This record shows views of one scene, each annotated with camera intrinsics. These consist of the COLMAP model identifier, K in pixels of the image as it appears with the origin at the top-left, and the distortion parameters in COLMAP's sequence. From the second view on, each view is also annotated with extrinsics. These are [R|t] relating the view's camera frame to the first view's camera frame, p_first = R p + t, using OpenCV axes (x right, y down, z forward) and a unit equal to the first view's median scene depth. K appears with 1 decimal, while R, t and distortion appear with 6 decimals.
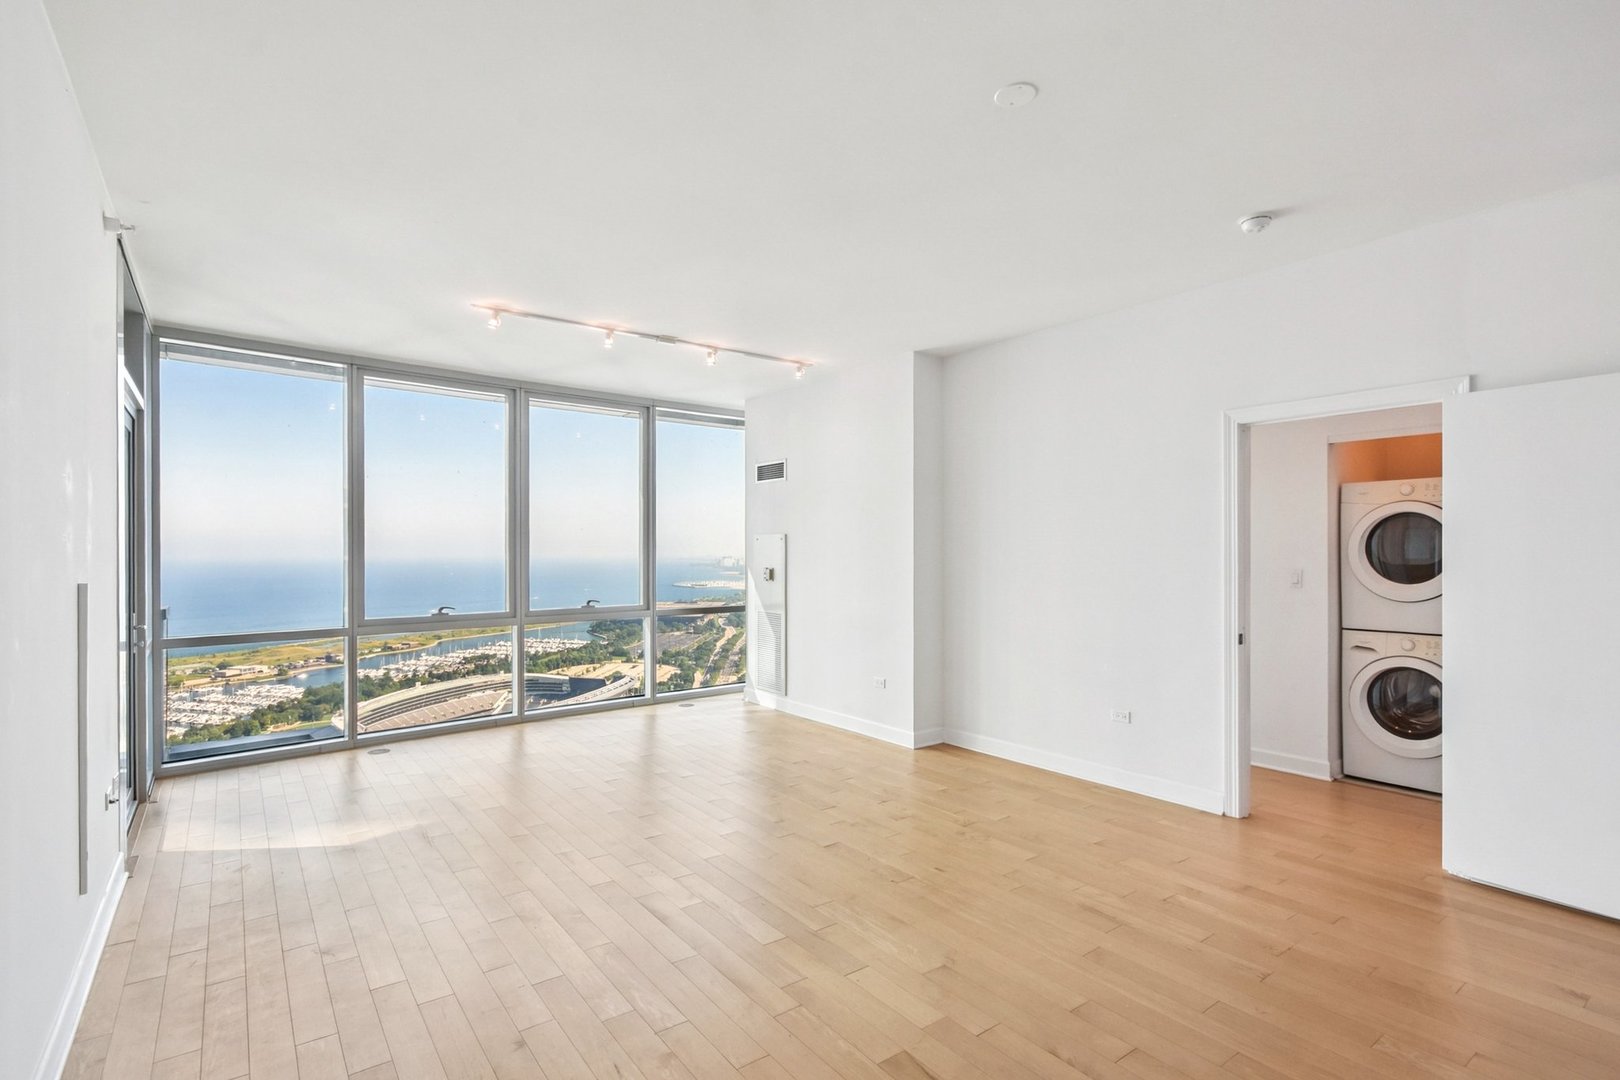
lens RADIAL K [[770.7, 0, 807.4], [0, 770.7, 544.1], [0, 0, 1]] dist [0.005192, -0.000453]
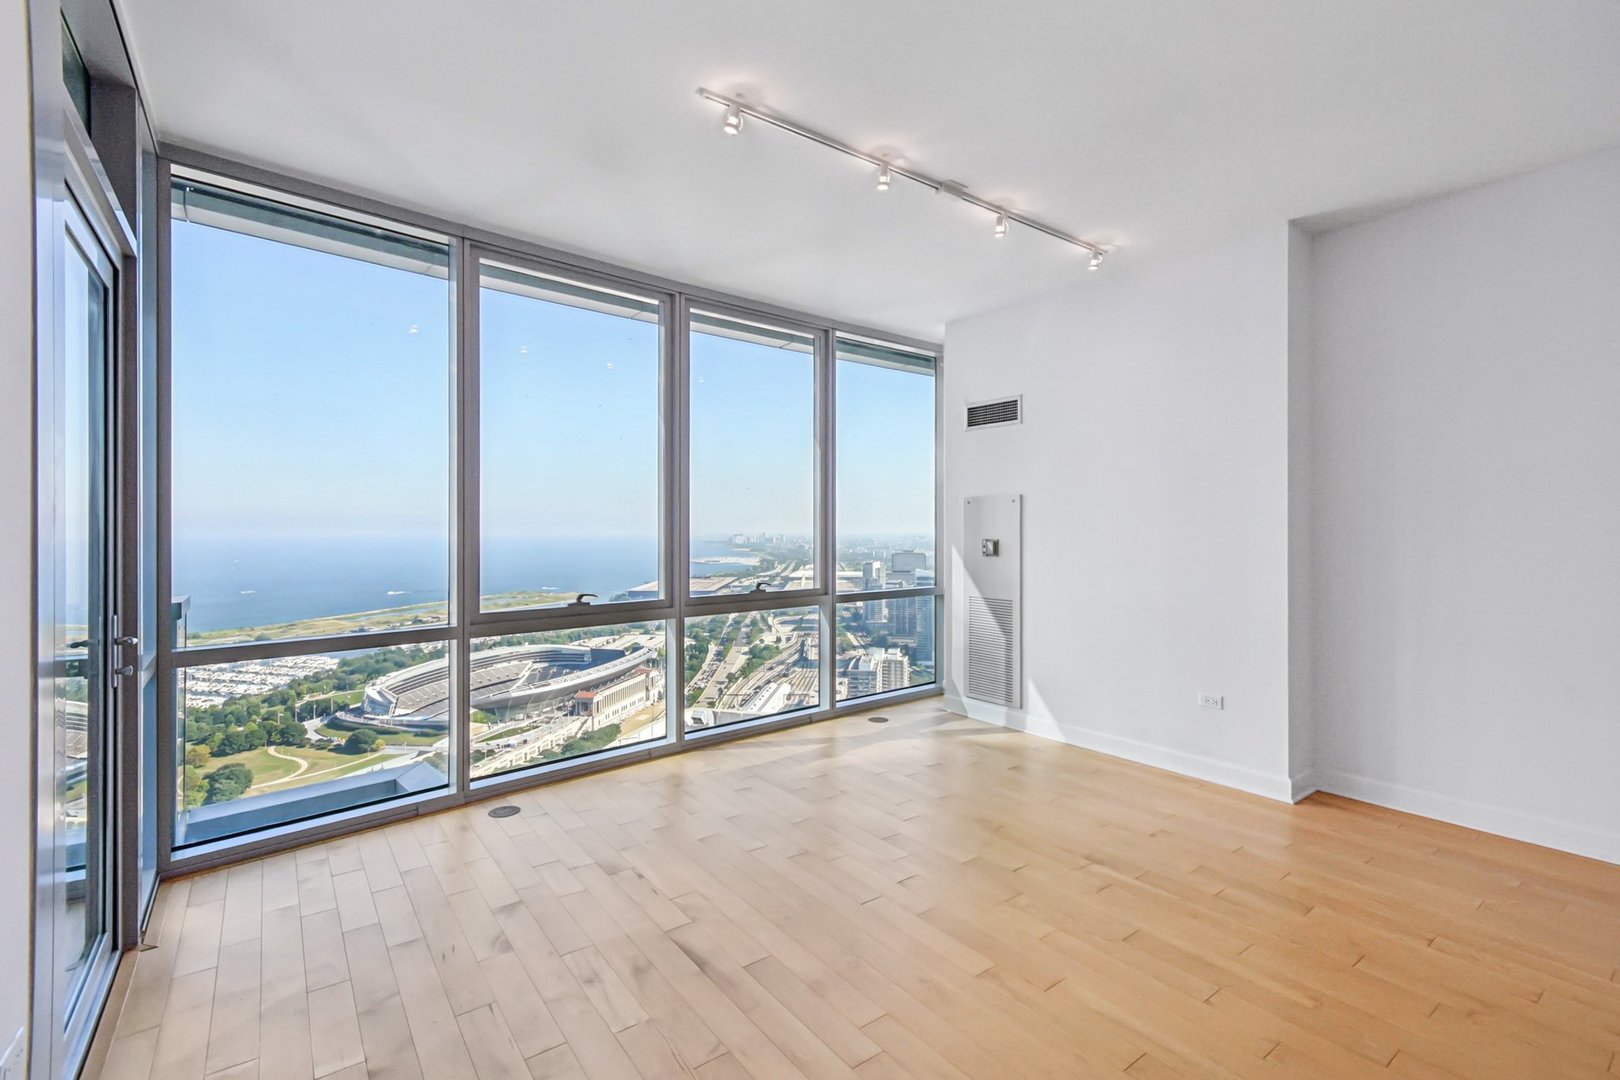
lens RADIAL K [[718.9, 0, 819.3], [0, 718.9, 518.5], [0, 0, 1]] dist [0.007890, 0.000240]
pose [[0.999951, -0.000515, 0.009926, -0.227556], [0.000578, 0.999979, -0.006425, 0.014456], [-0.009923, 0.006430, 0.999930, 0.292086]]
